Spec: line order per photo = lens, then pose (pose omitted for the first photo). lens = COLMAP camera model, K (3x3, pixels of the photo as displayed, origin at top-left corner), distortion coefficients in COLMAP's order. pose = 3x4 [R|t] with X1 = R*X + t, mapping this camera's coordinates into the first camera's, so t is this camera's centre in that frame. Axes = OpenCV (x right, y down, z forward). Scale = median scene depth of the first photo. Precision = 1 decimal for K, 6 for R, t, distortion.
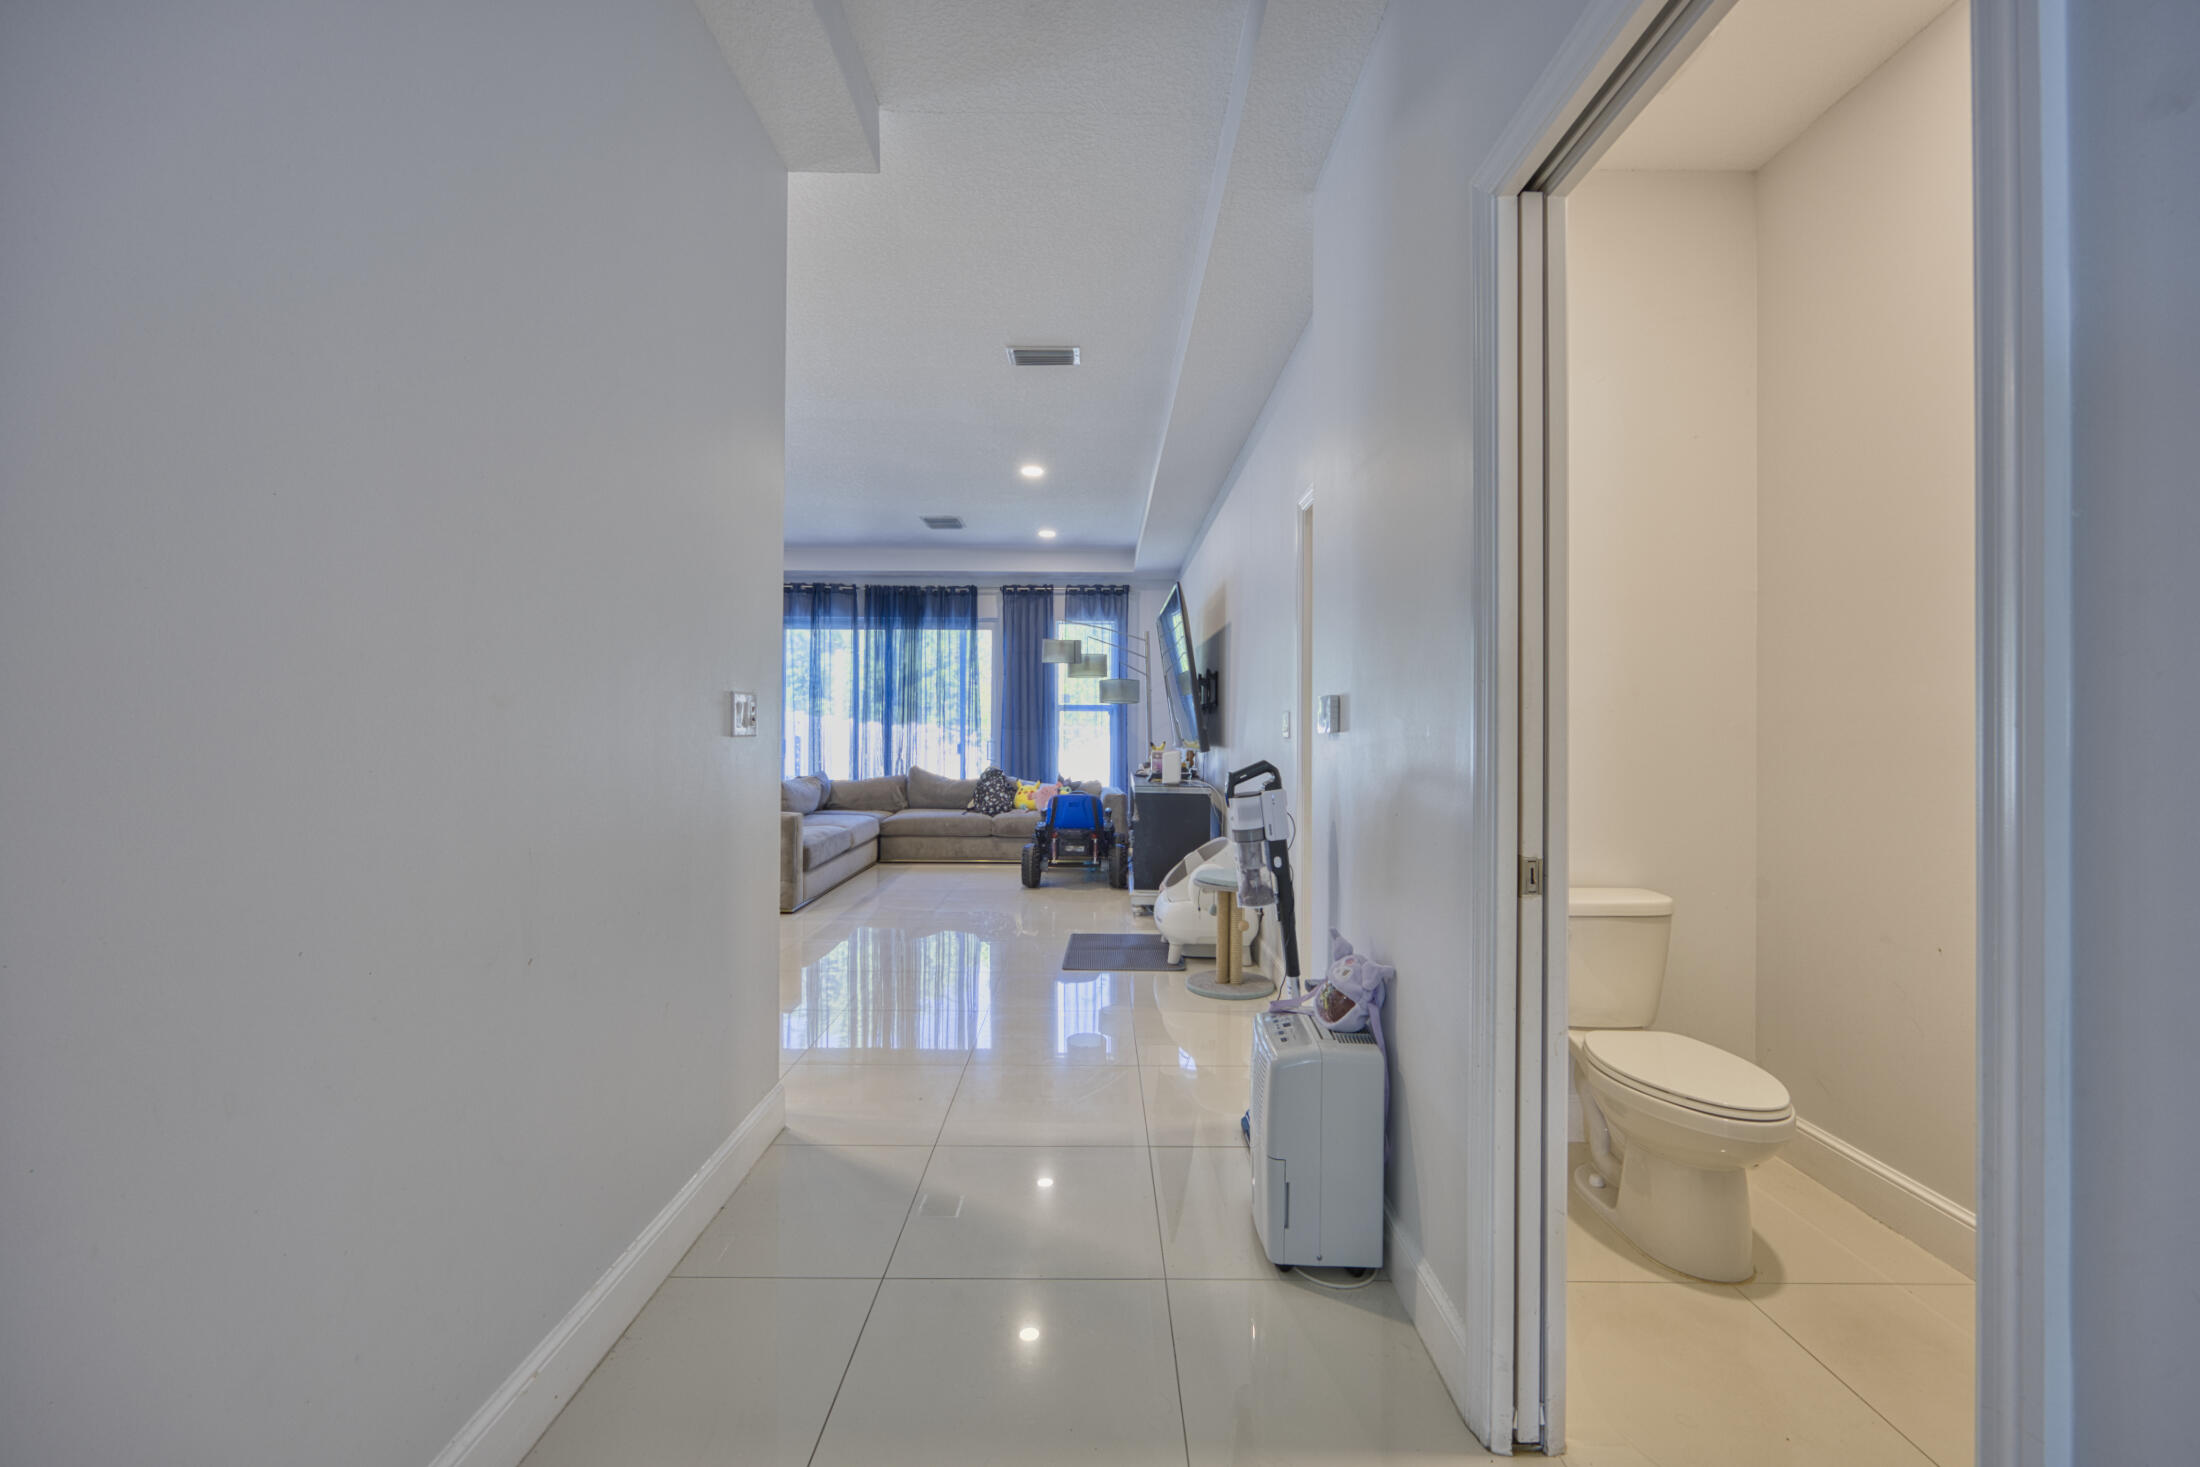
lens RADIAL K [[884.4, 0, 1100.7], [0, 884.4, 726.8], [0, 0, 1]] dist [-0.001900, 0.000102]
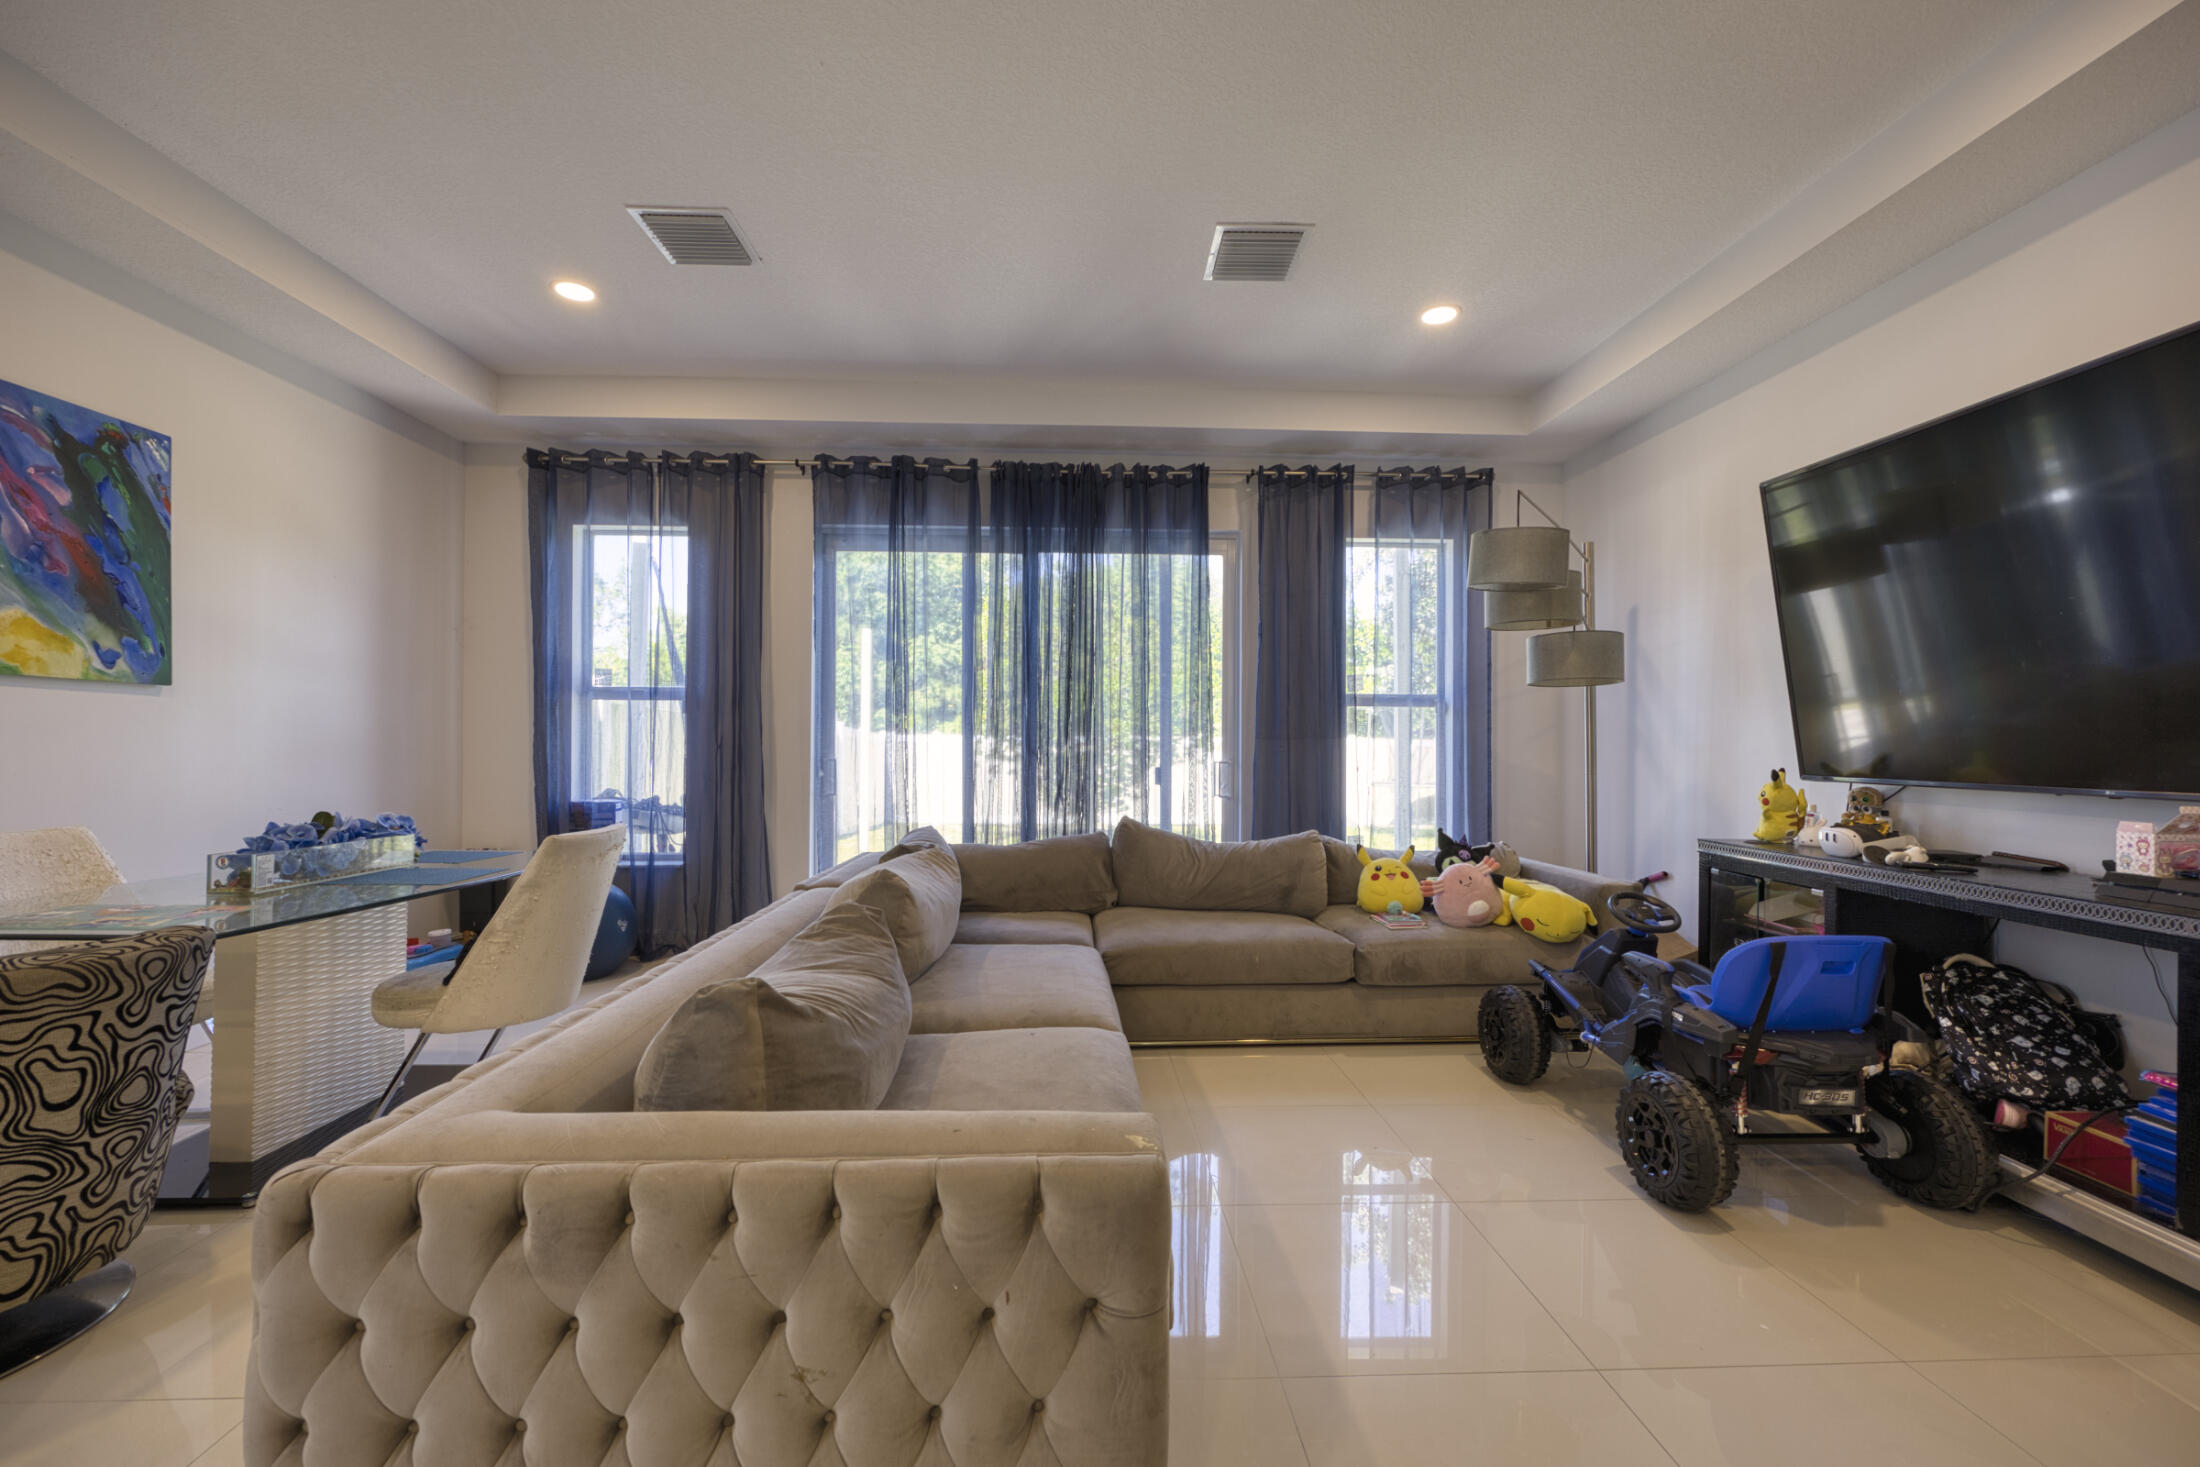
lens RADIAL K [[874.0, 0, 1098.6], [0, 874.0, 737.4], [0, 0, 1]] dist [-0.006384, 0.000977]
pose [[0.999381, -0.000643, 0.035171, -0.245188], [0.000666, 1.000000, -0.000629, 0.001856], [-0.035171, 0.000652, 0.999381, 0.532120]]
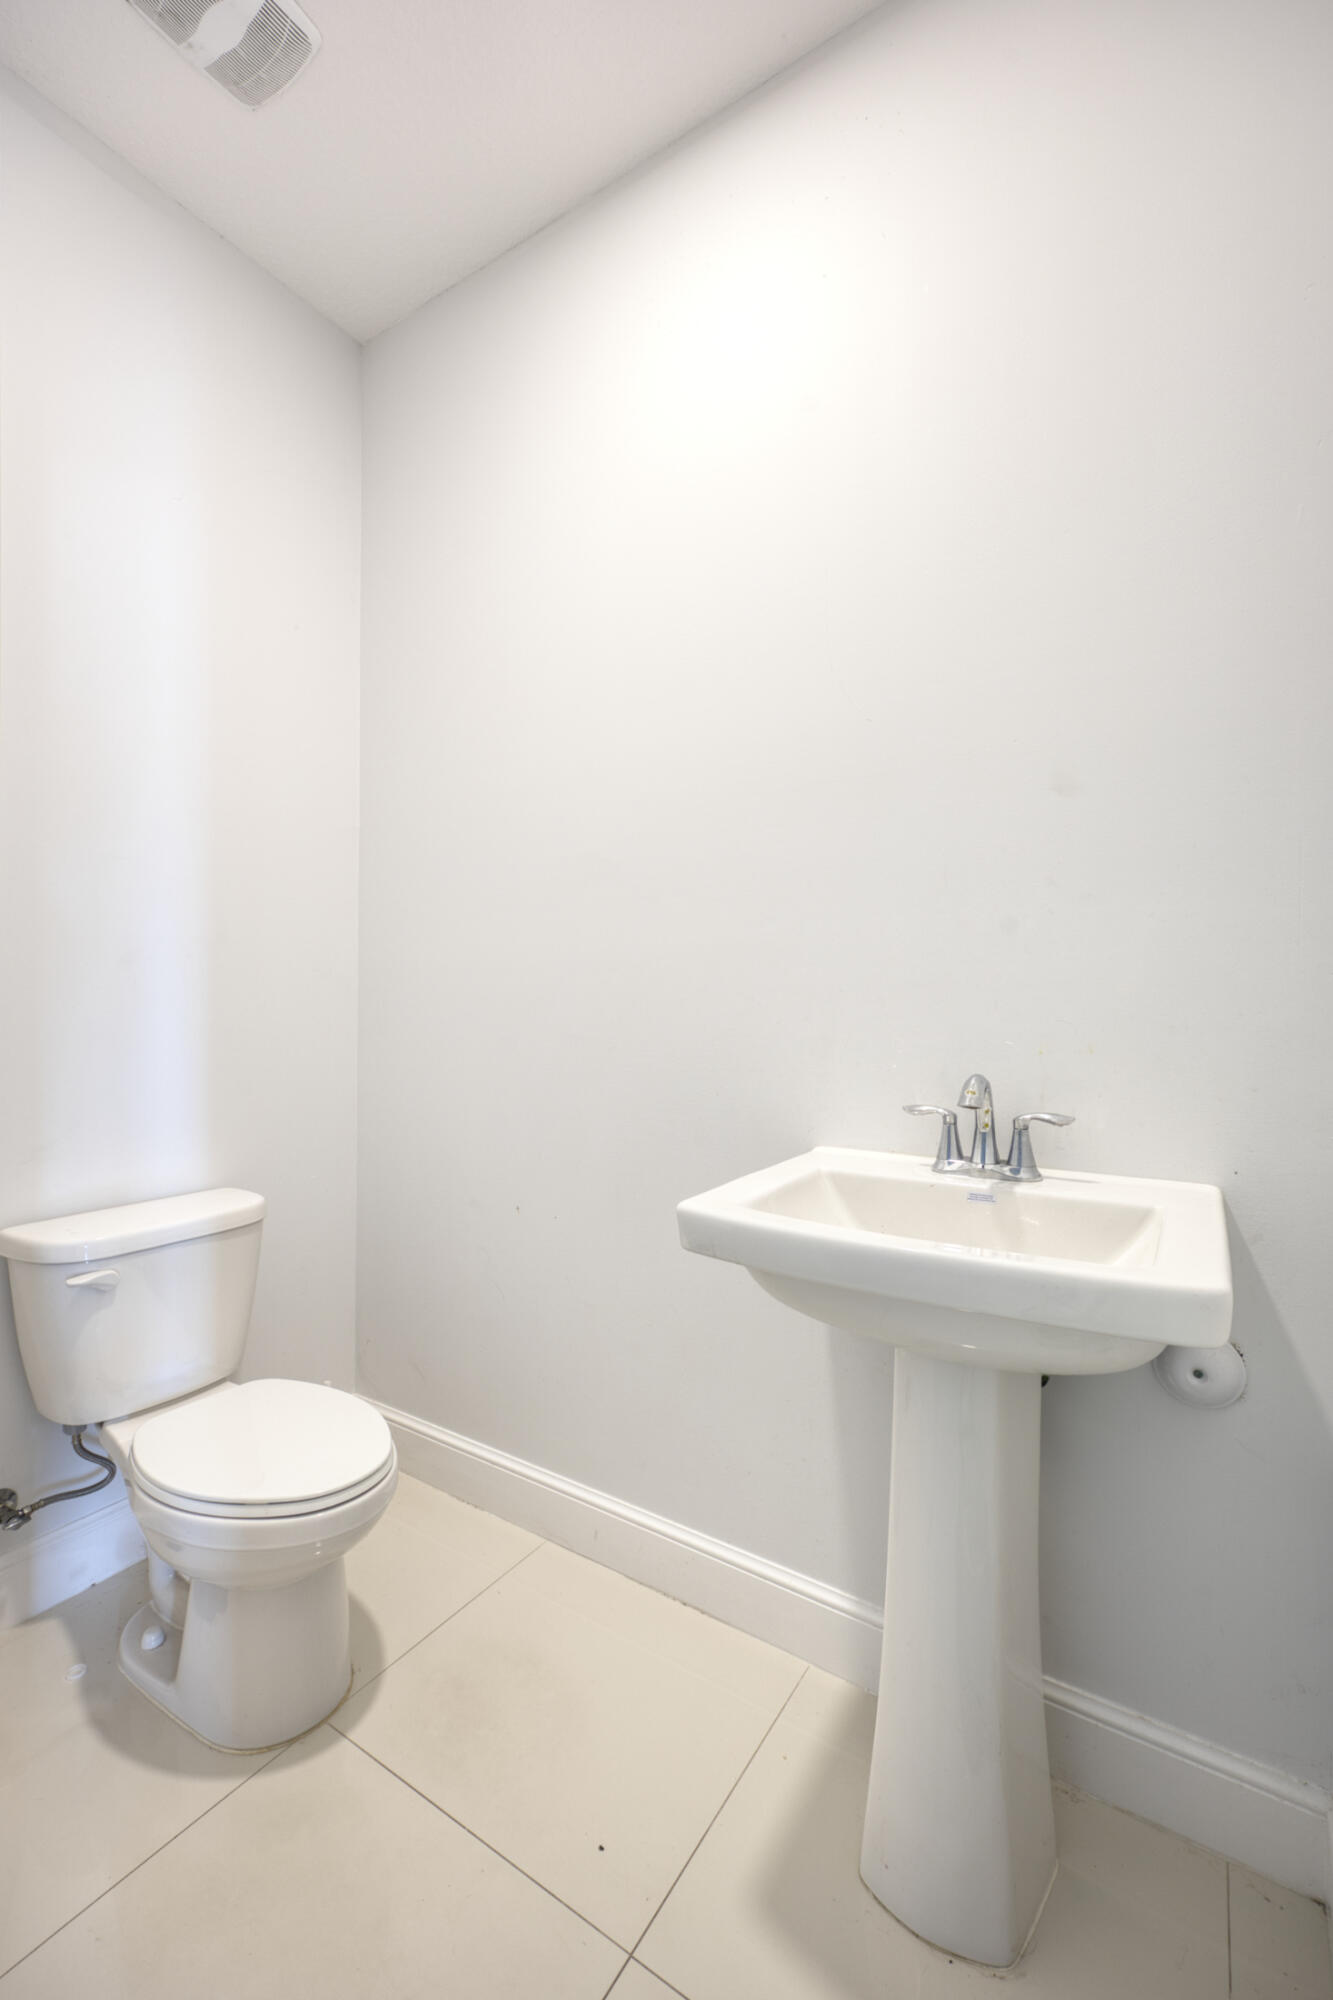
lens RADIAL K [[854.1, 0, 675.1], [0, 854.1, 997.1], [0, 0, 1]] dist [0.007034, 0.000087]
pose [[0.544538, -0.001121, 0.838735, 0.059928], [-0.008807, 0.999936, 0.007055, 0.002892], [-0.838690, -0.011228, 0.544494, 0.081518]]
